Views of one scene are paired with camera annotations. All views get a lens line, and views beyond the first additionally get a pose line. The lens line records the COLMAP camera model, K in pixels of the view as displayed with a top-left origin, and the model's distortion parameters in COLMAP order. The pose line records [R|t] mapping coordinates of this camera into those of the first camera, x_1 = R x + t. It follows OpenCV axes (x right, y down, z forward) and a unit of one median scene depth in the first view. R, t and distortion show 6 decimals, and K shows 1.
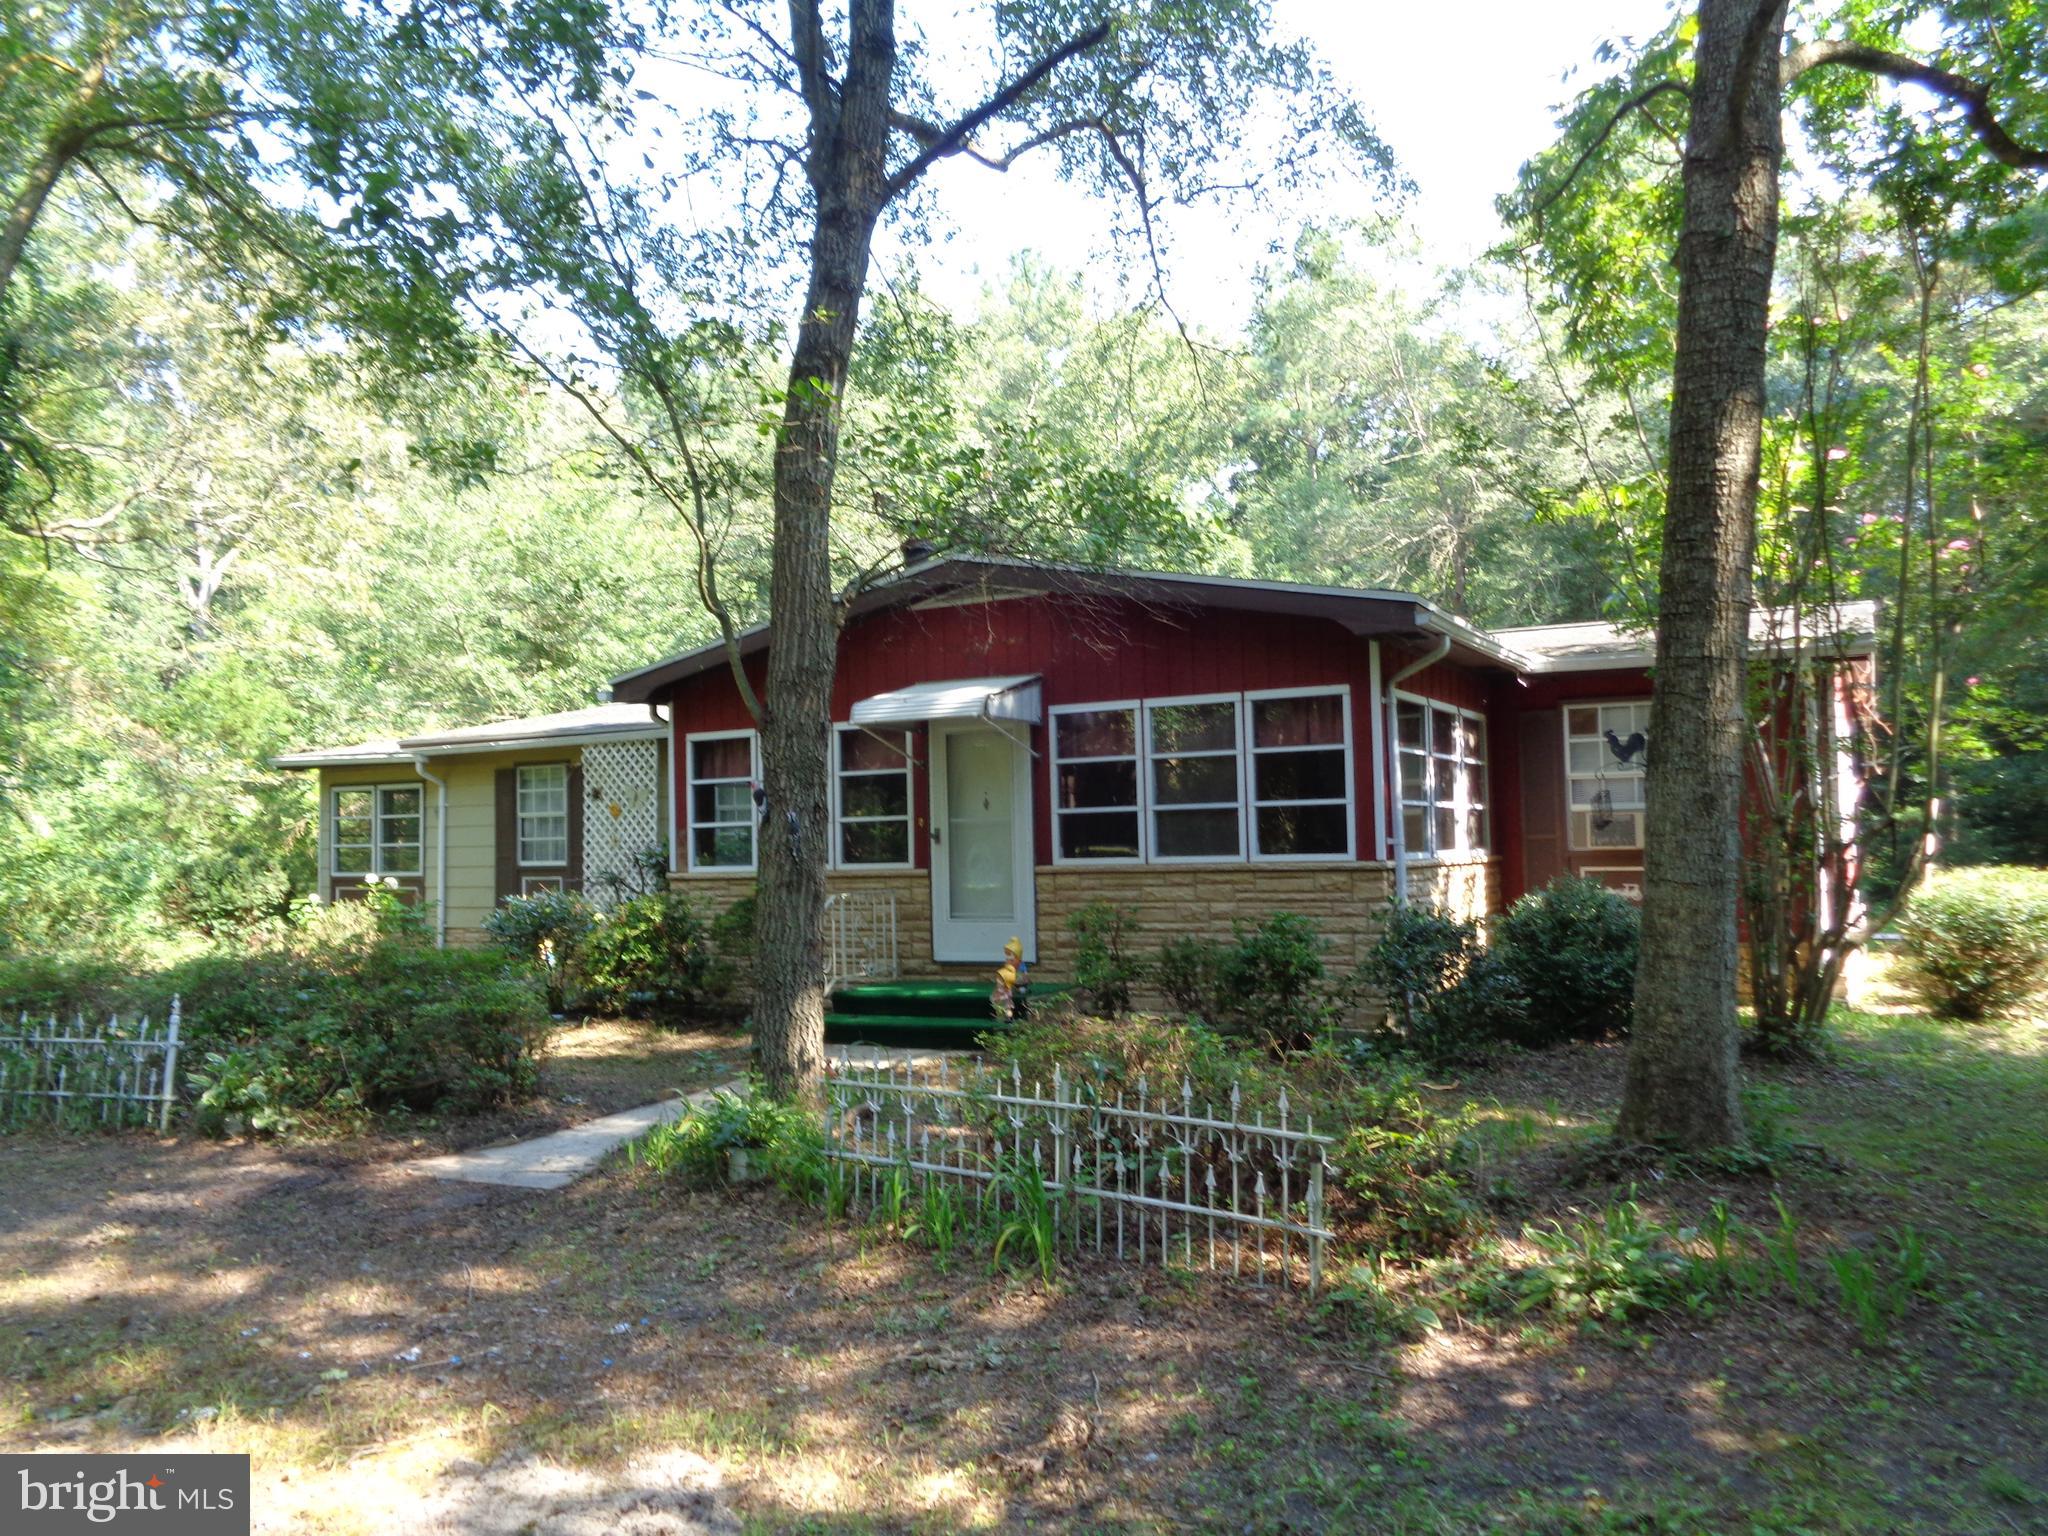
lens RADIAL K [[1512.7, 0, 1025.8], [0, 1512.7, 765.2], [0, 0, 1]] dist [-0.003211, 0.007858]
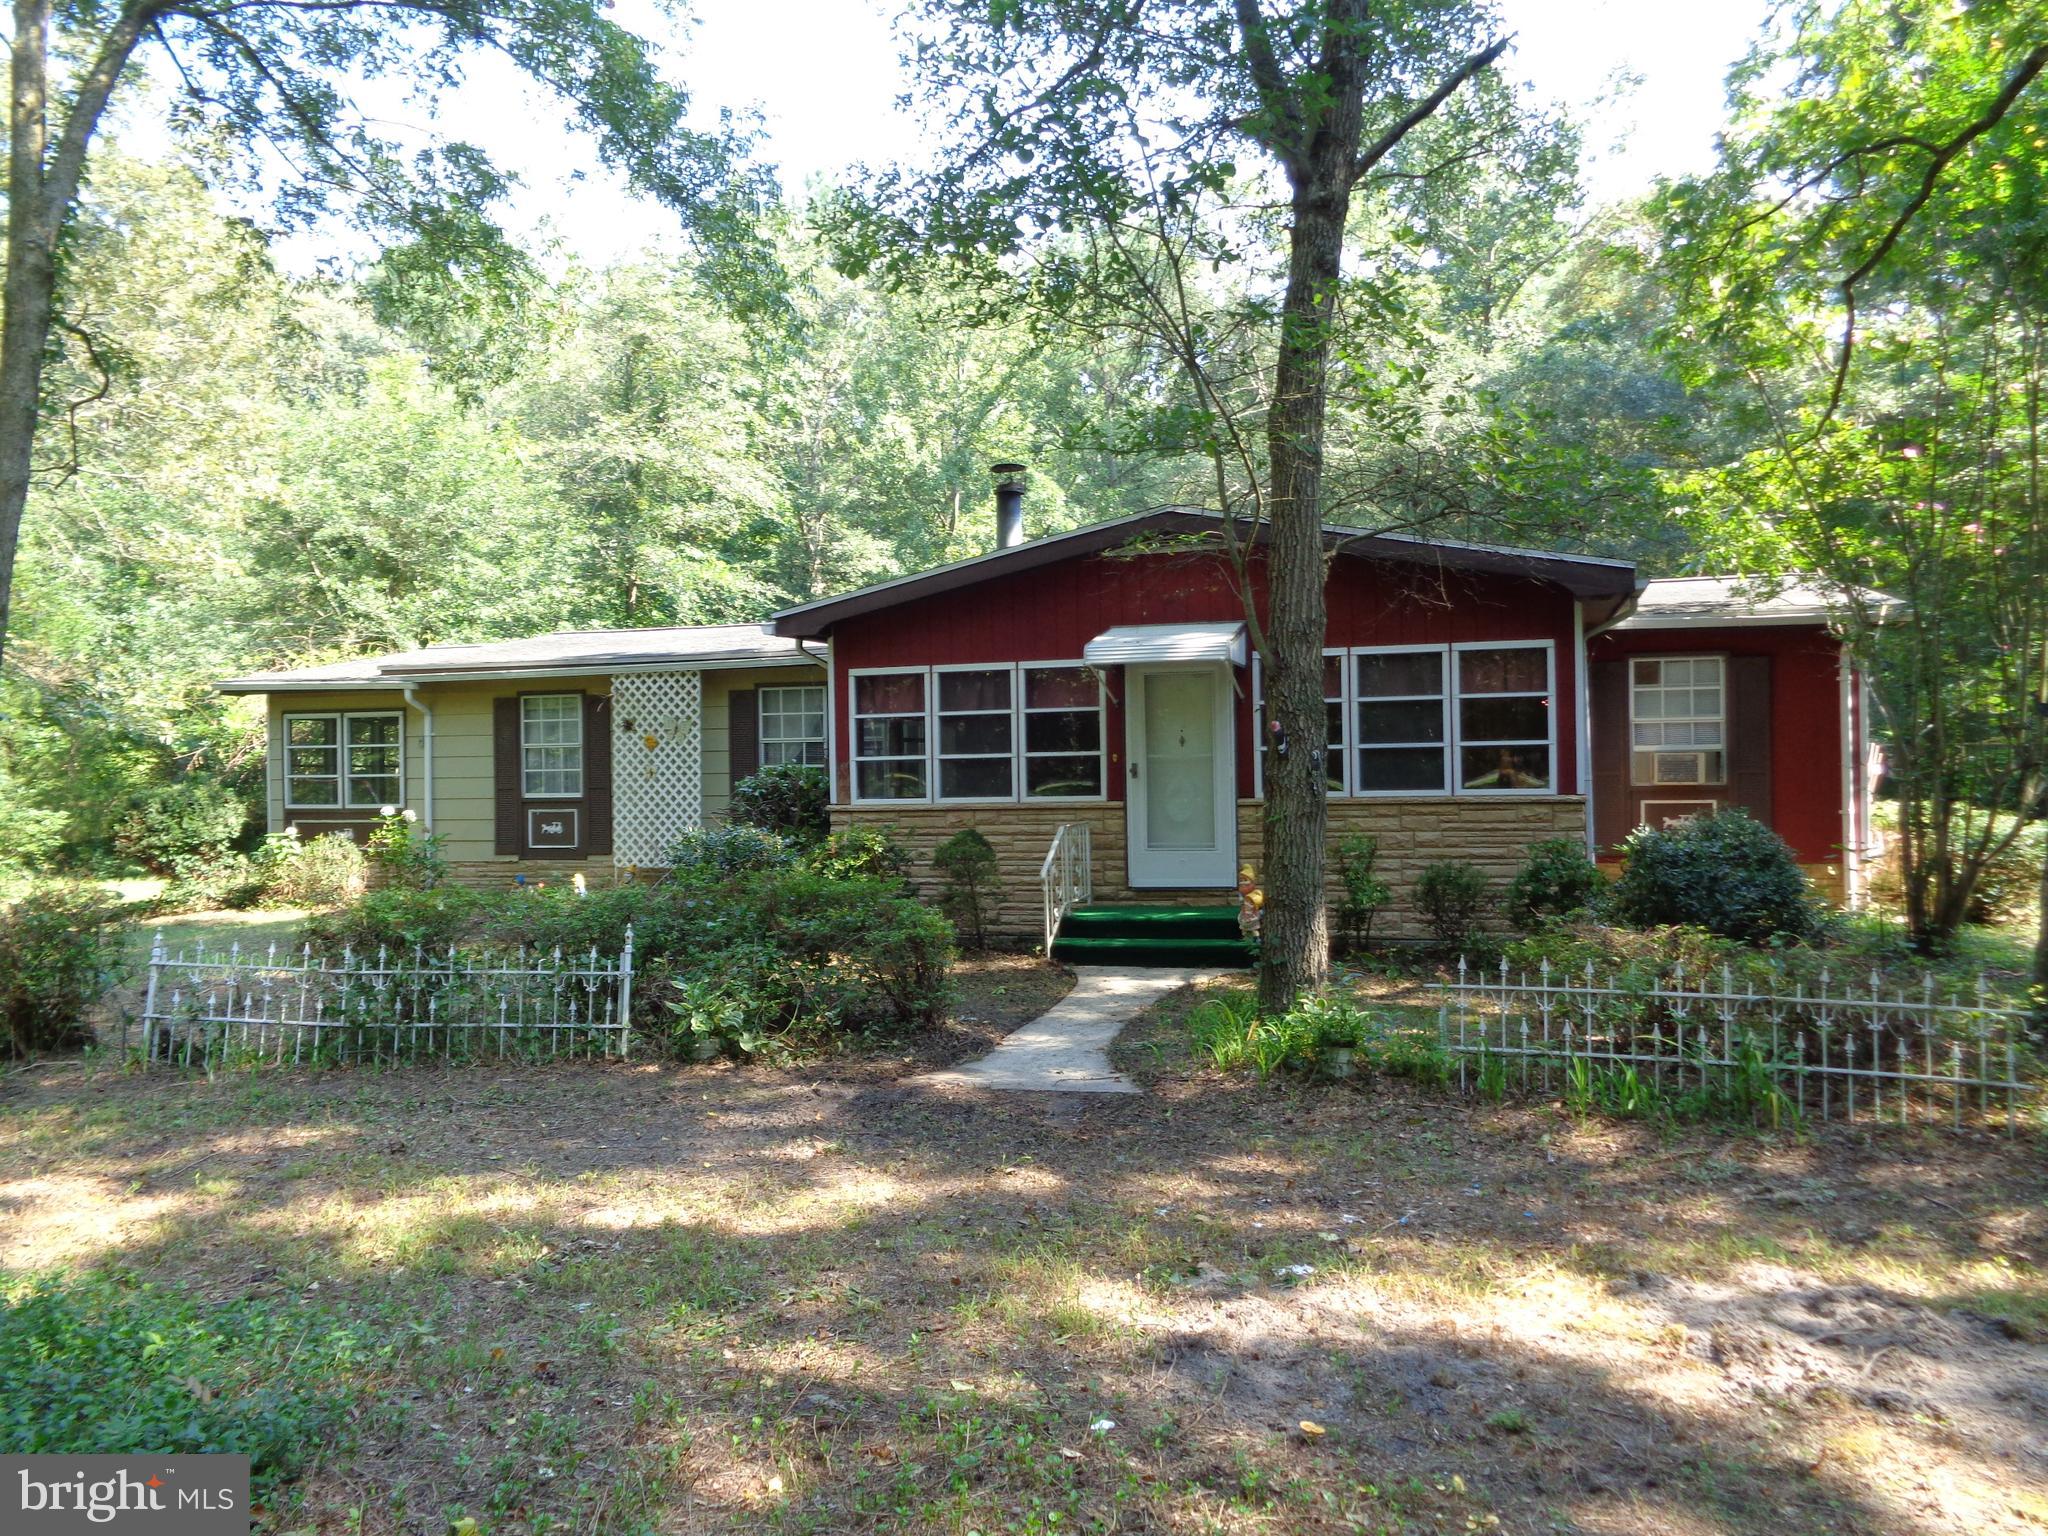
lens RADIAL K [[1512.7, 0, 1019.1], [0, 1512.7, 768.8], [0, 0, 1]] dist [-0.003211, 0.007858]
pose [[0.978843, 0.005620, 0.204537, -0.356404], [-0.015096, 0.998882, 0.044800, -0.000842], [-0.204057, -0.046940, 0.977833, -0.023955]]
